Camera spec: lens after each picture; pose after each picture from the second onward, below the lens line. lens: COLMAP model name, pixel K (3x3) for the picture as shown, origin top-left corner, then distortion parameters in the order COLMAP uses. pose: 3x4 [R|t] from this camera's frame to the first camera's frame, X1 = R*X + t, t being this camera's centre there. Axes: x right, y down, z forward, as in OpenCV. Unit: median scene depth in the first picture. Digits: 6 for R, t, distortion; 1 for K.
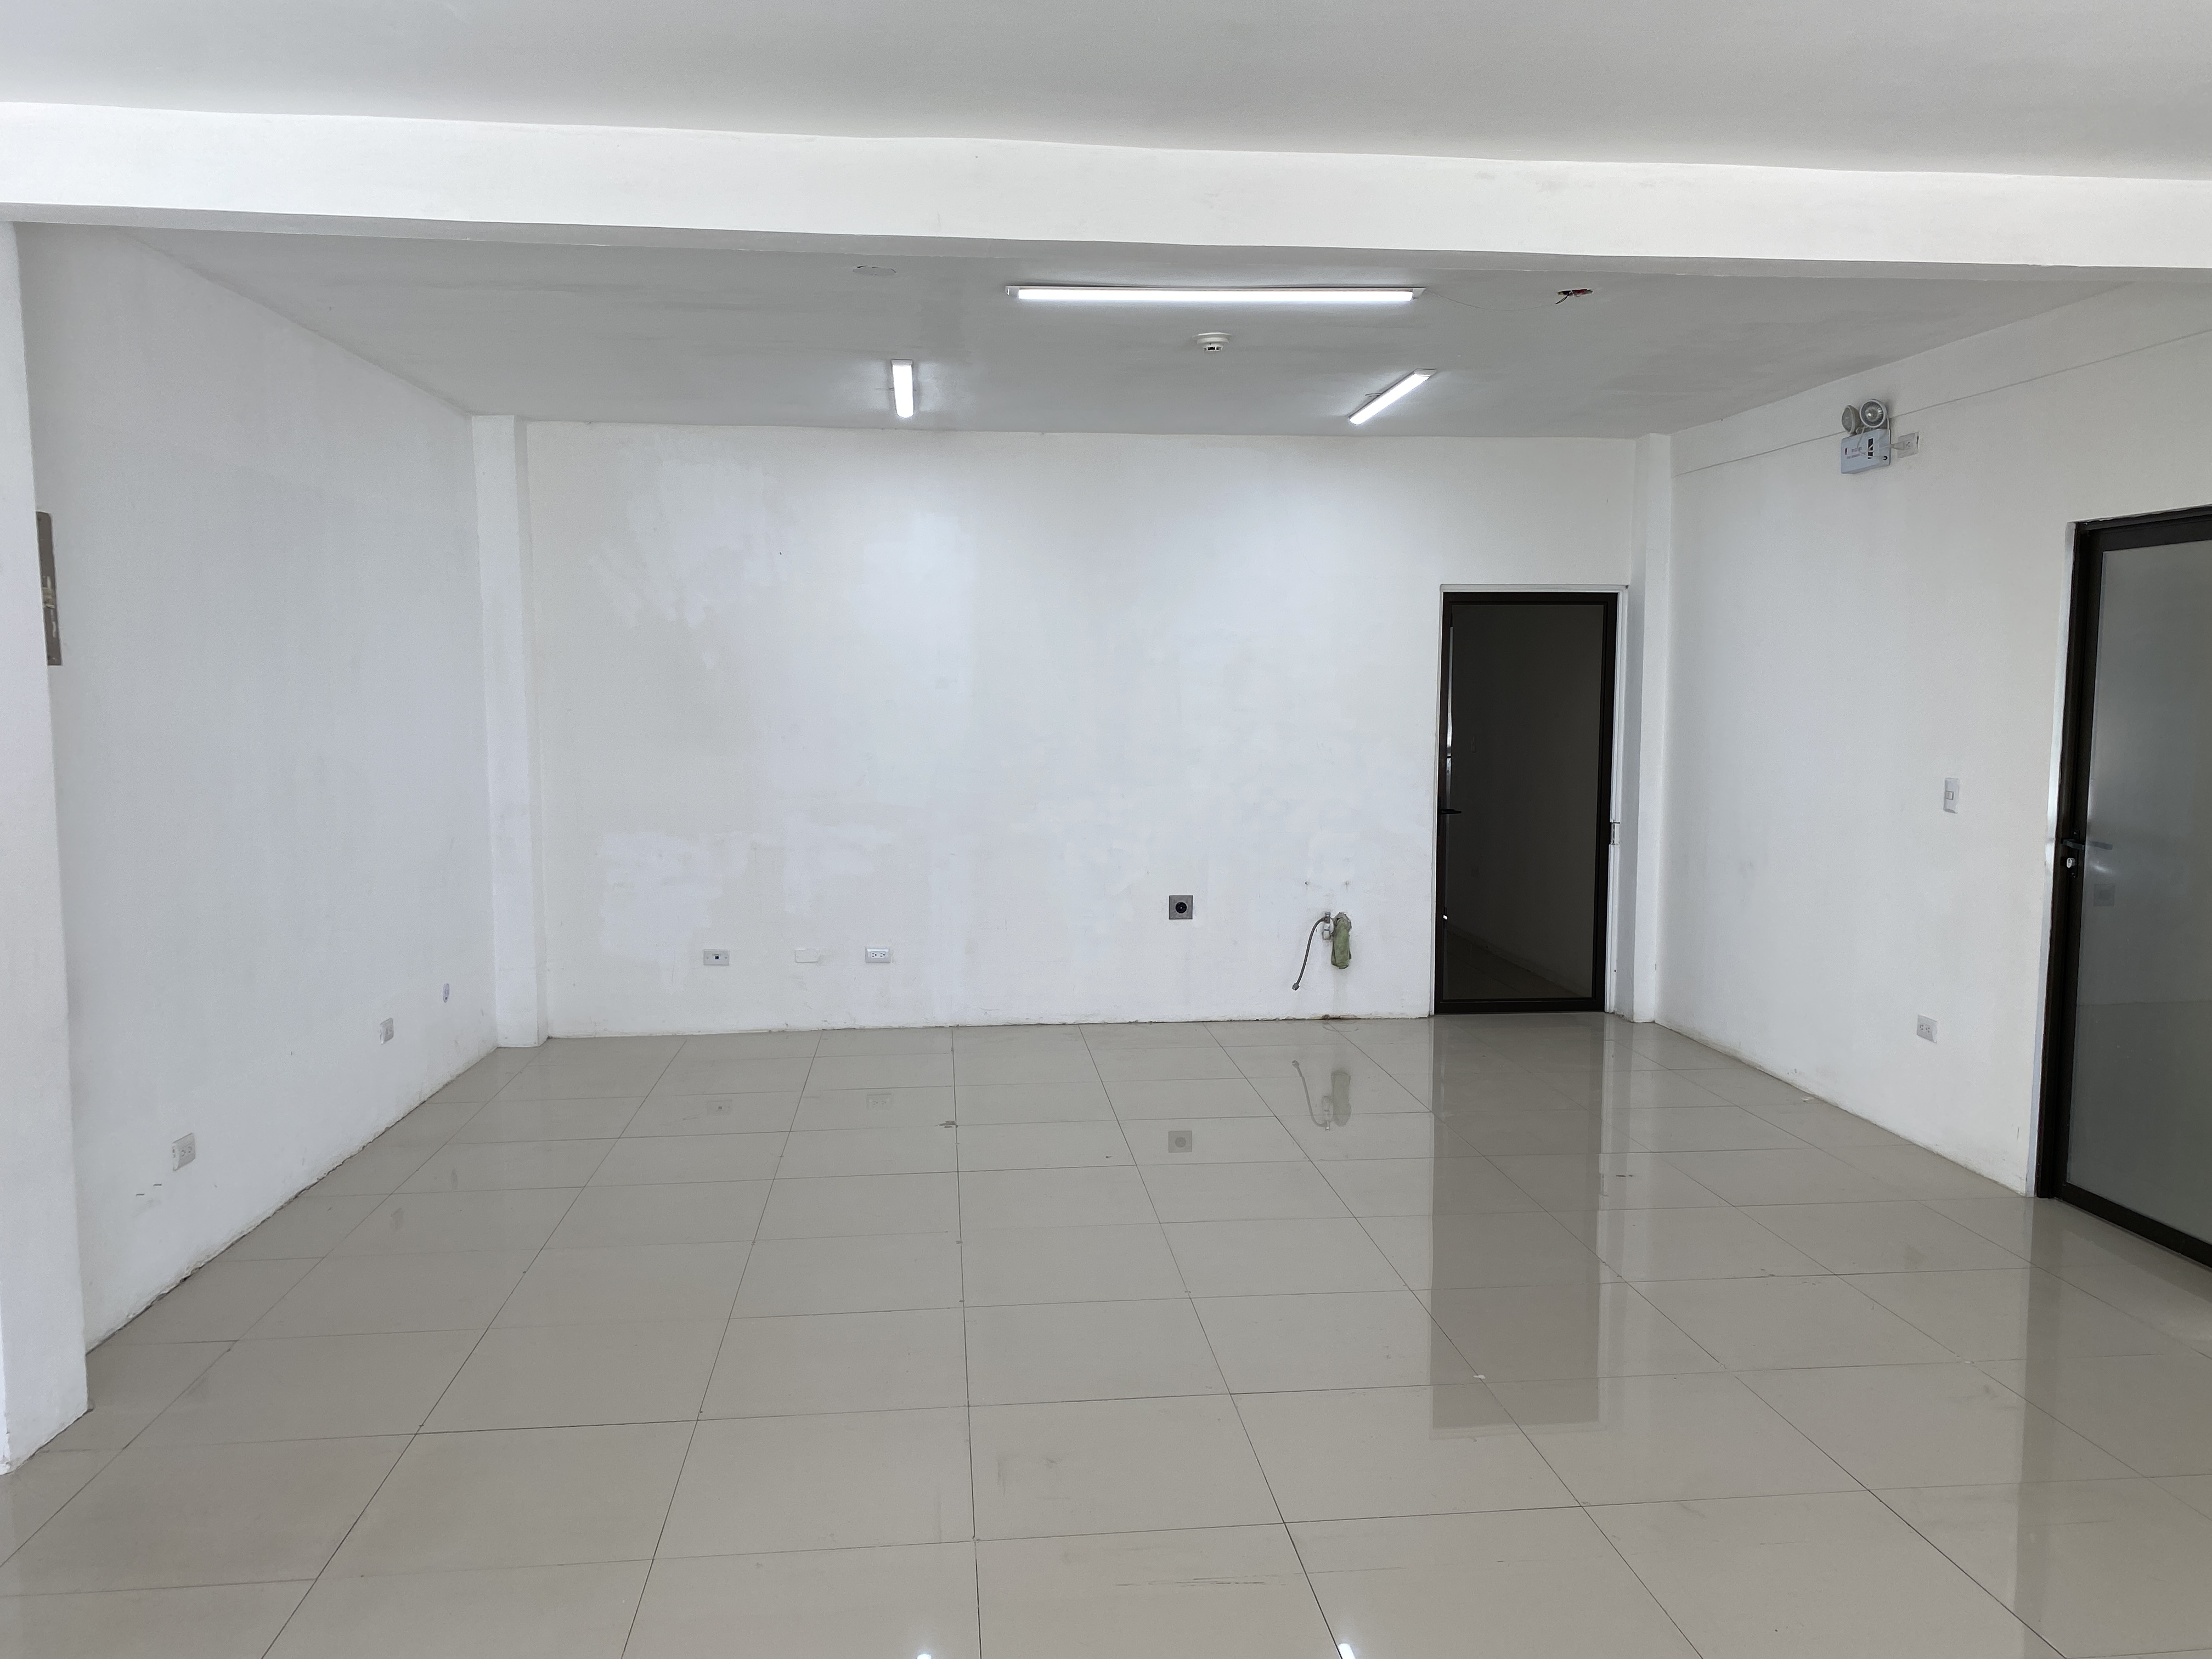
lens RADIAL K [[1682.8, 0, 1125.3], [0, 1682.8, 842.5], [0, 0, 1]] dist [0.071018, -0.092439]
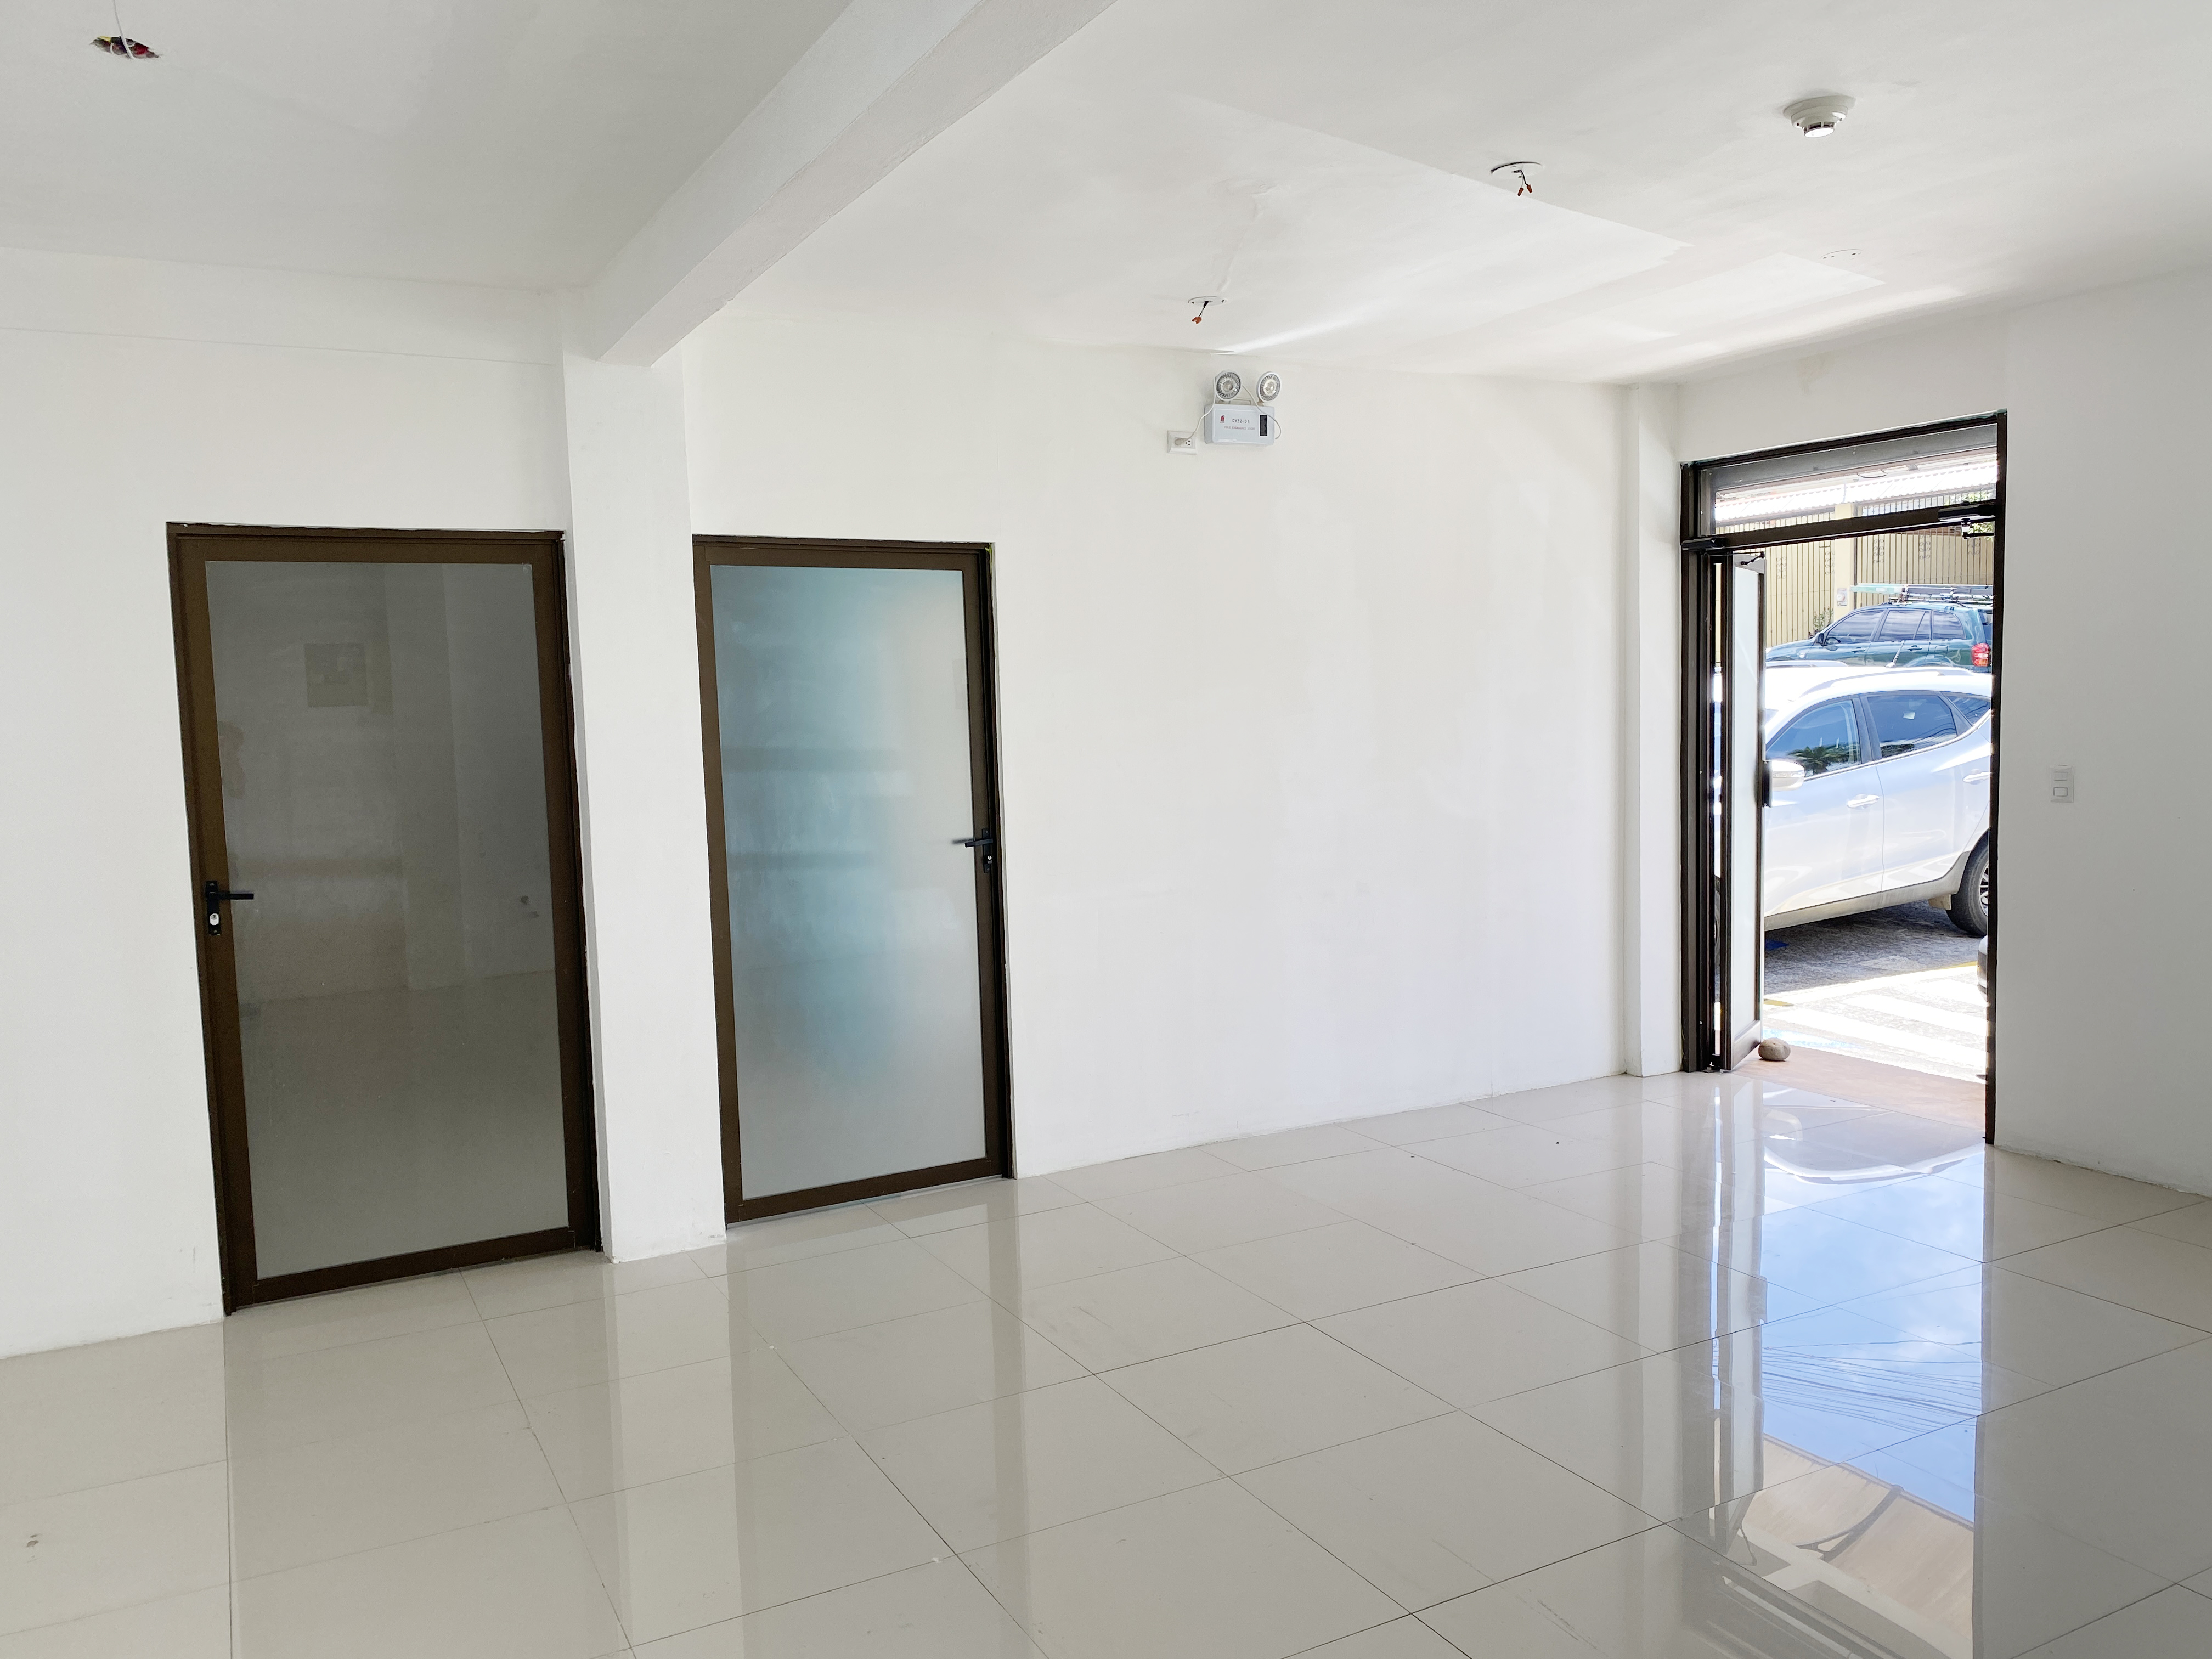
lens RADIAL K [[1682.8, 0, 1123.0], [0, 1682.8, 839.5], [0, 0, 1]] dist [0.071018, -0.092439]
pose [[-0.368457, -0.070880, 0.926939, -0.279062], [0.117565, 0.985531, 0.122092, -0.053945], [-0.922181, 0.153961, -0.354793, 0.596859]]
